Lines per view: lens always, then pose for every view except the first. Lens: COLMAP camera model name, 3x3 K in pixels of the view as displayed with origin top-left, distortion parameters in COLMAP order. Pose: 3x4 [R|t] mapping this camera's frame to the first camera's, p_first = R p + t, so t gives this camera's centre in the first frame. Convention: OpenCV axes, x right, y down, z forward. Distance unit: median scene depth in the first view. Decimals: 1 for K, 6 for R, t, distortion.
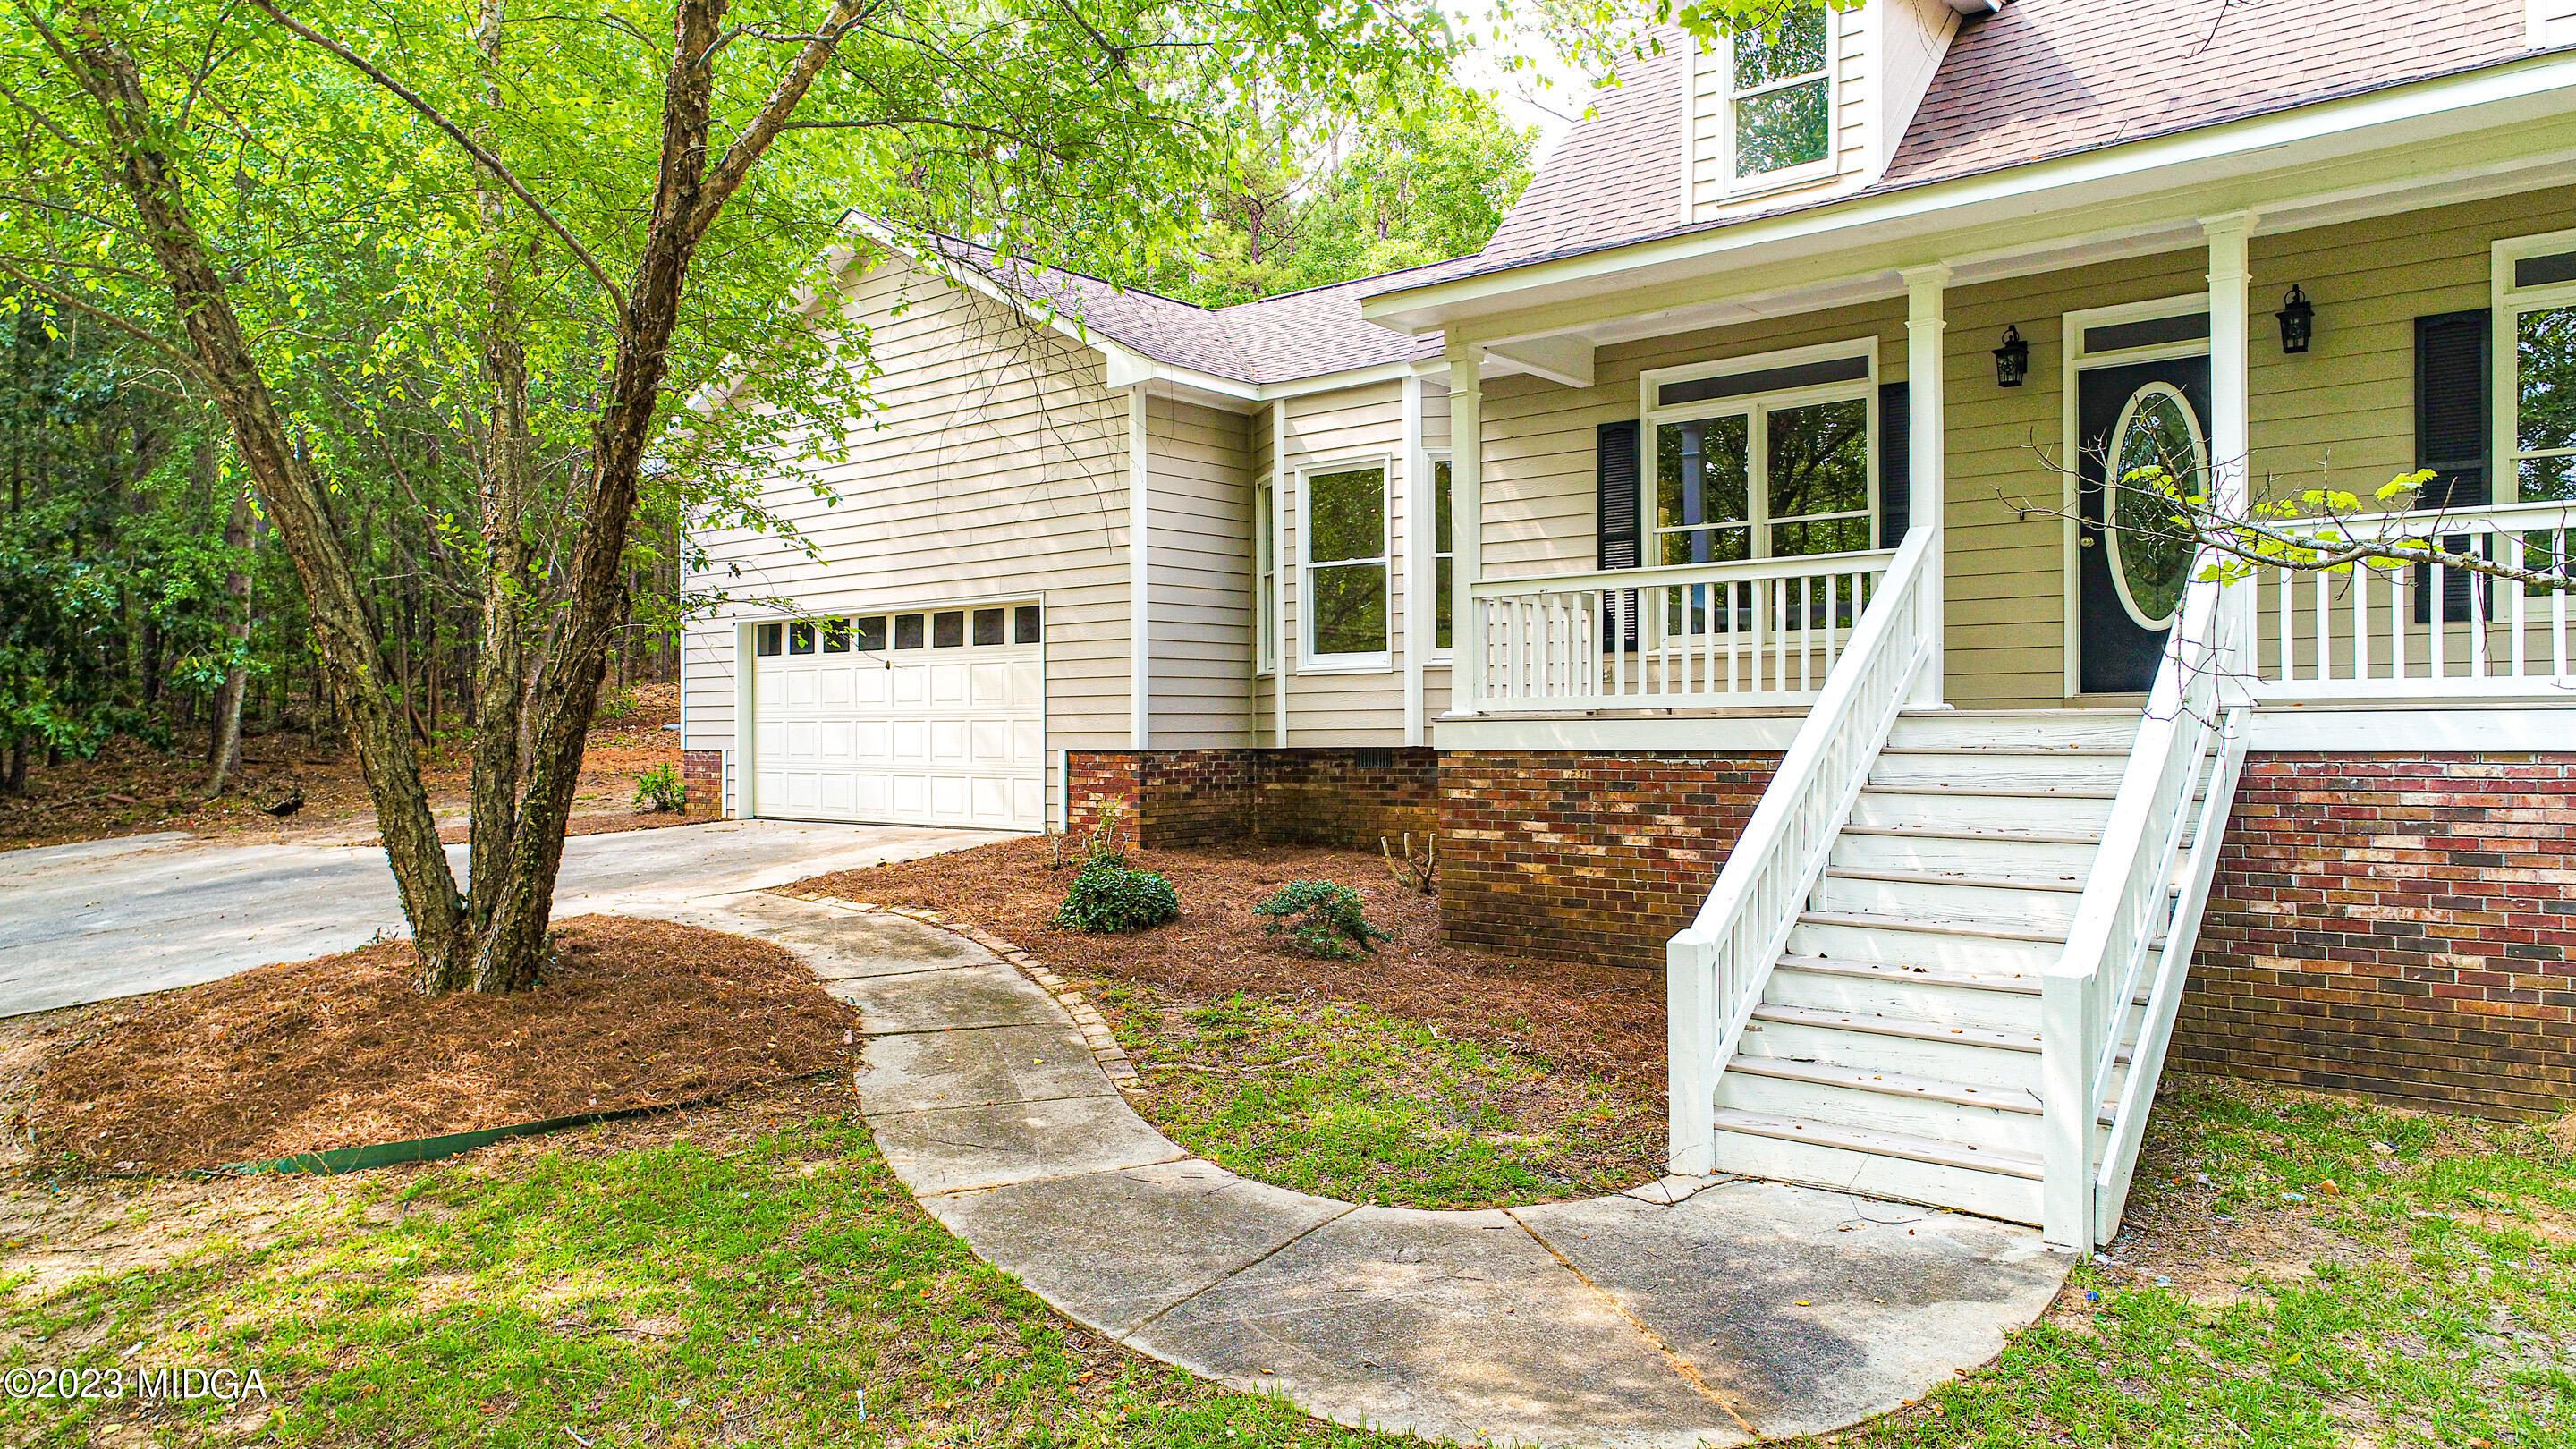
lens RADIAL K [[1740.3, 0, 1286.8], [0, 1740.3, 733.9], [0, 0, 1]] dist [0.002581, 0.001014]
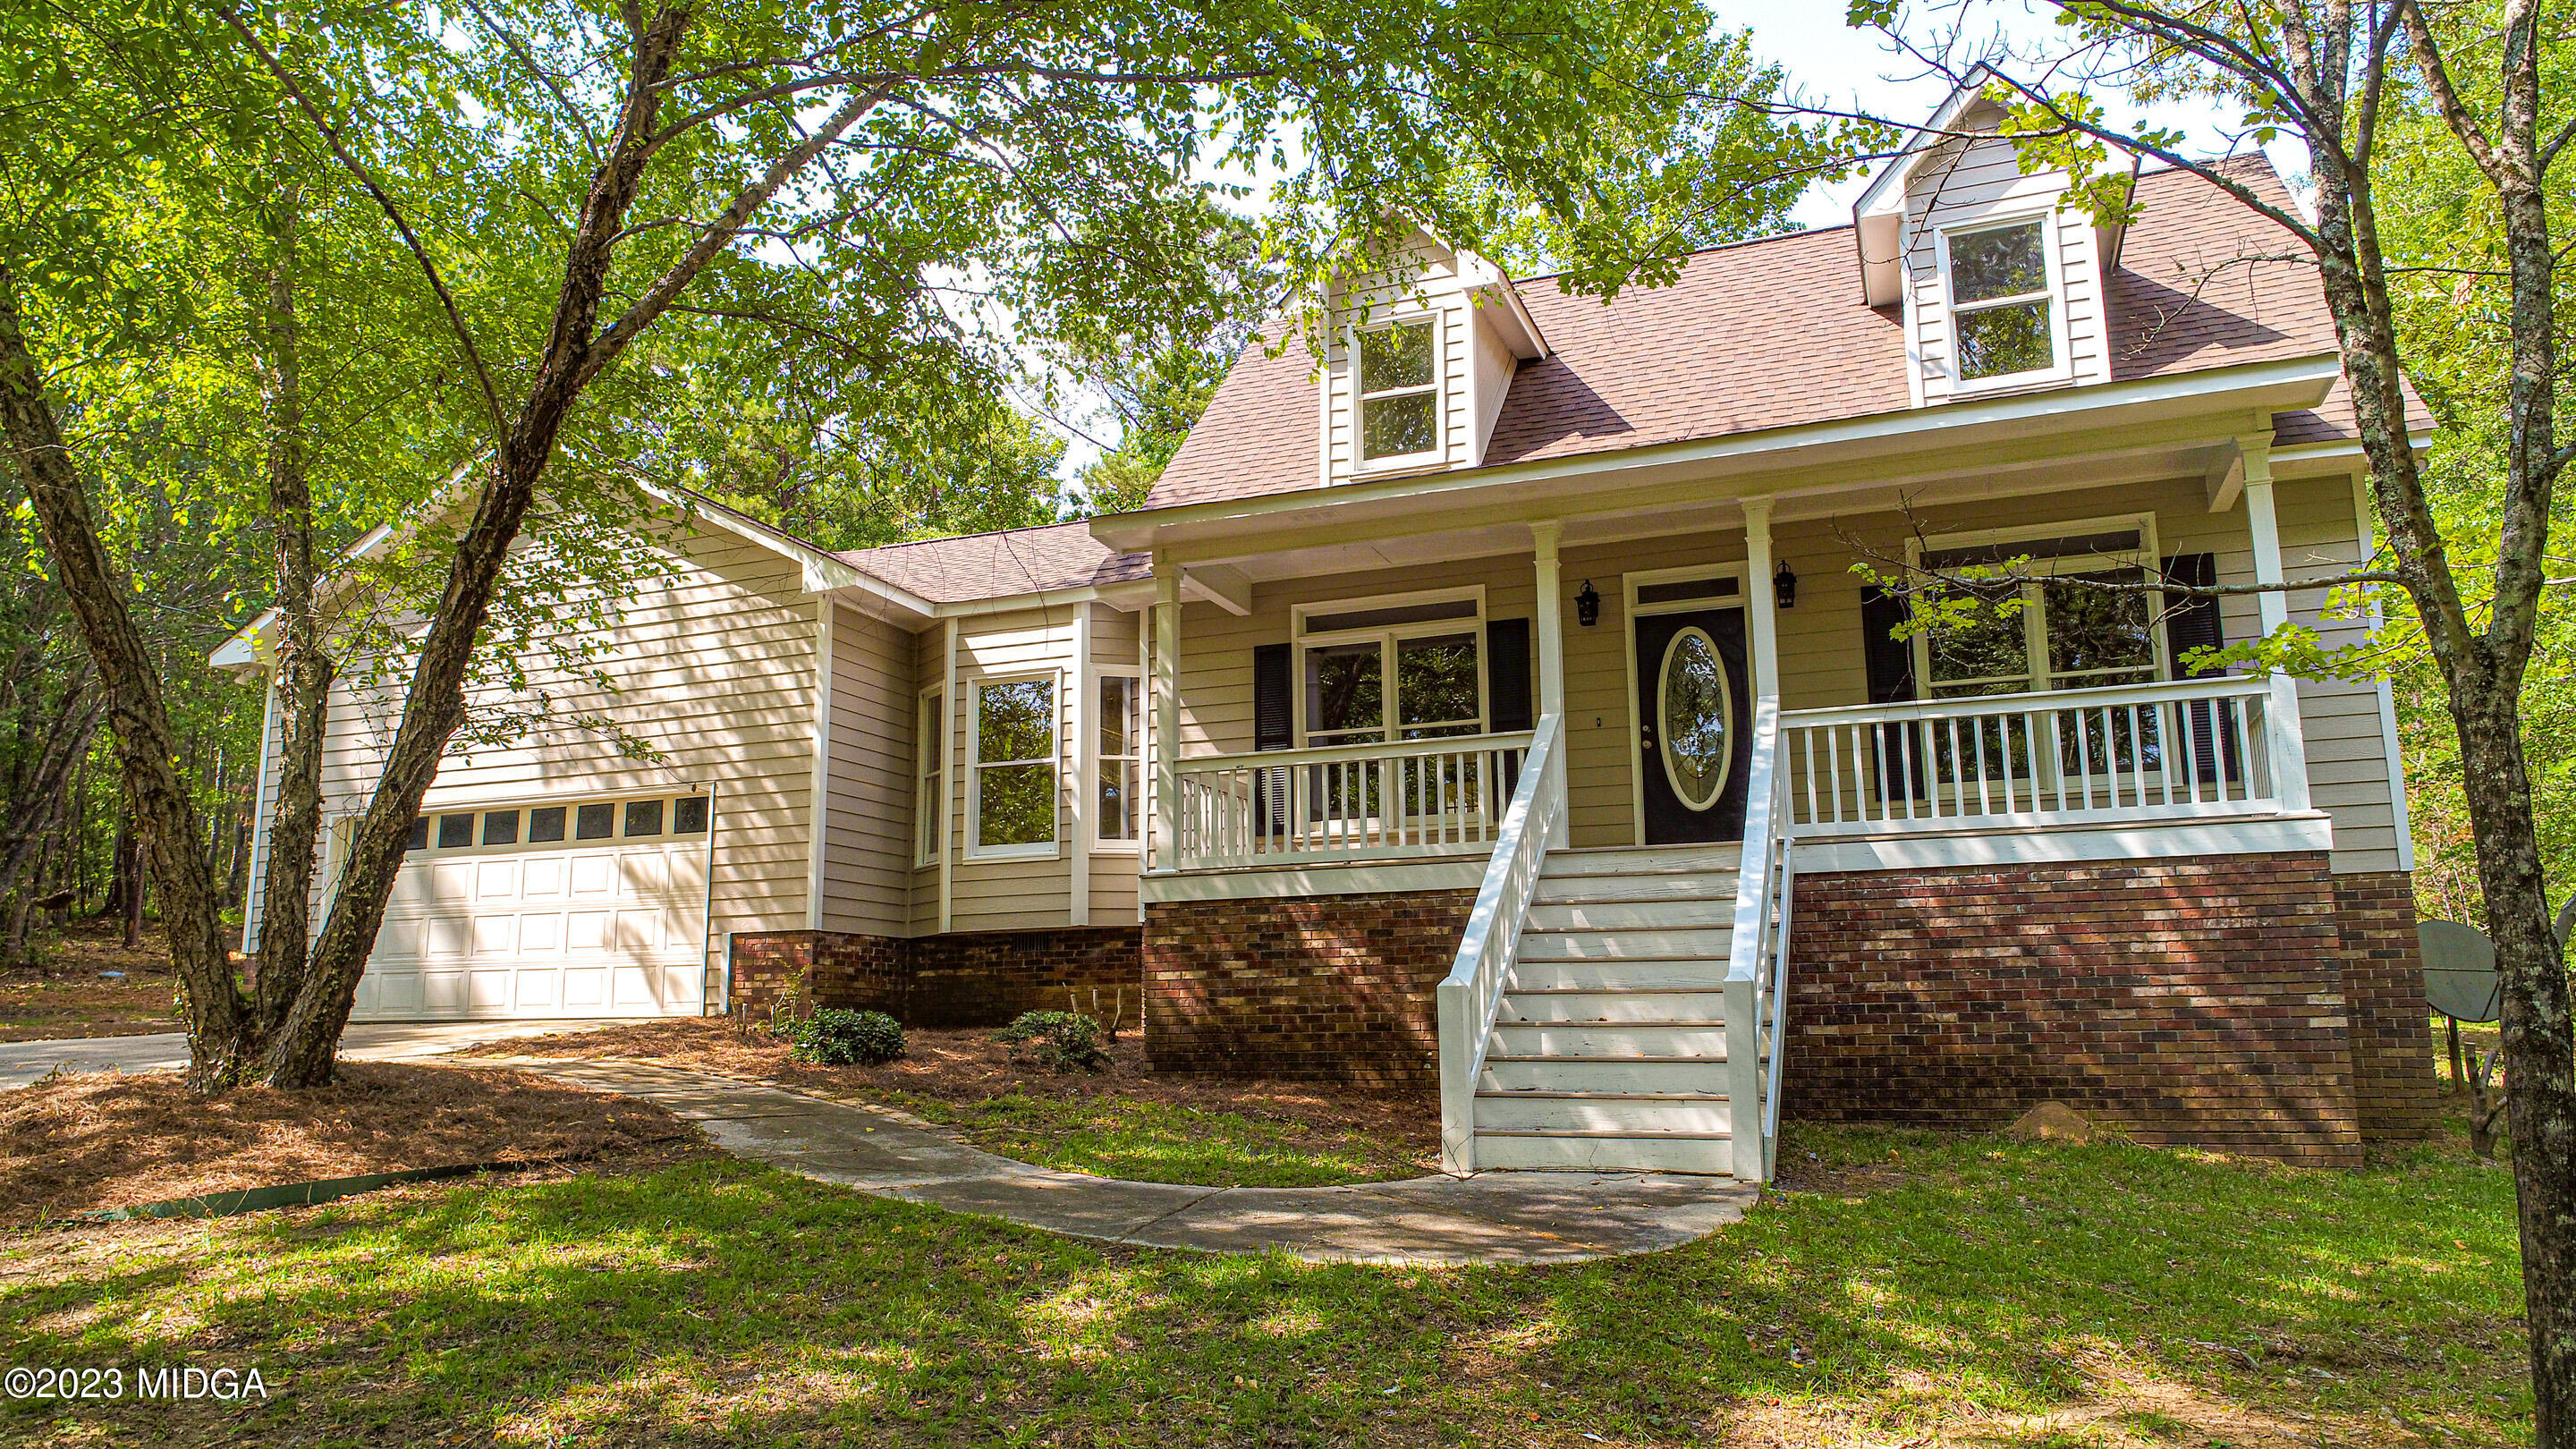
lens RADIAL K [[1740.3, 0, 1286.8], [0, 1740.3, 733.9], [0, 0, 1]] dist [0.002581, 0.001014]
pose [[0.947260, 0.052215, 0.316185, -0.186718], [0.006319, 0.983402, -0.181331, 0.104681], [-0.320405, 0.173766, 0.931207, -0.115995]]
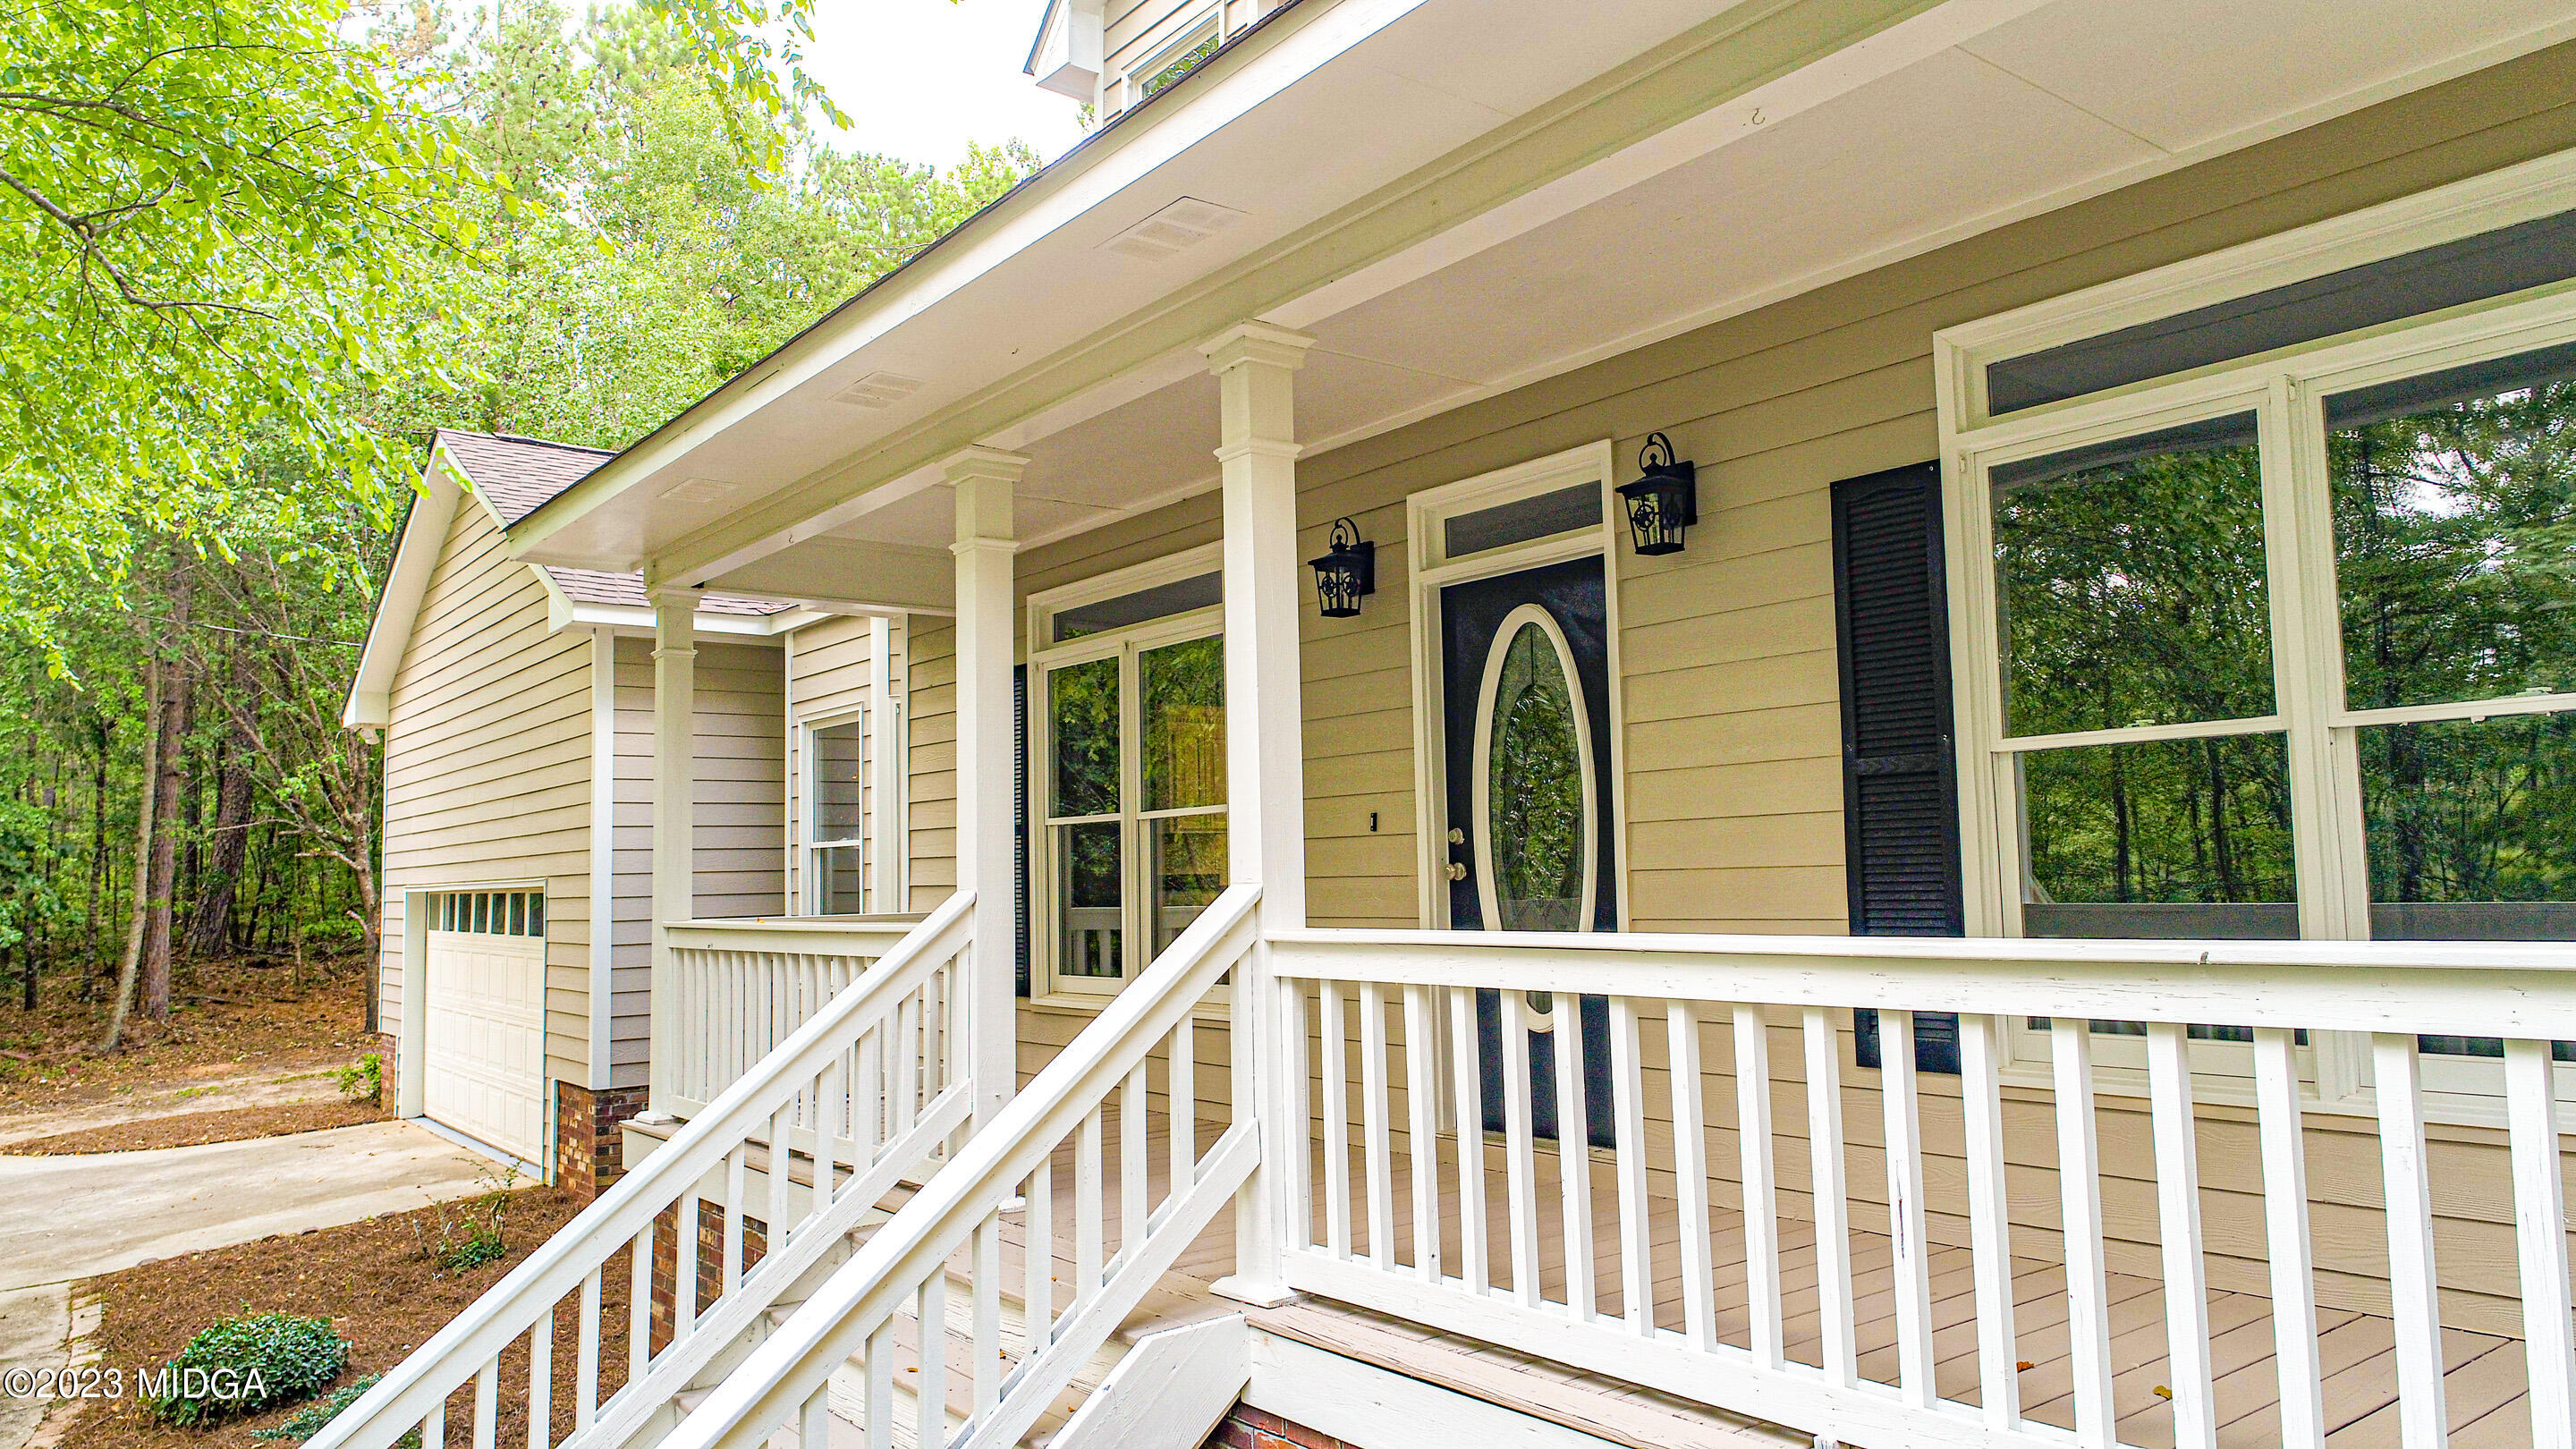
lens RADIAL K [[1740.3, 0, 1286.8], [0, 1740.3, 733.9], [0, 0, 1]] dist [0.002581, 0.001014]
pose [[0.976484, -0.029665, -0.213539, 0.474304], [0.011016, 0.996060, -0.087998, -0.094017], [0.215308, 0.083577, 0.972963, 0.362698]]
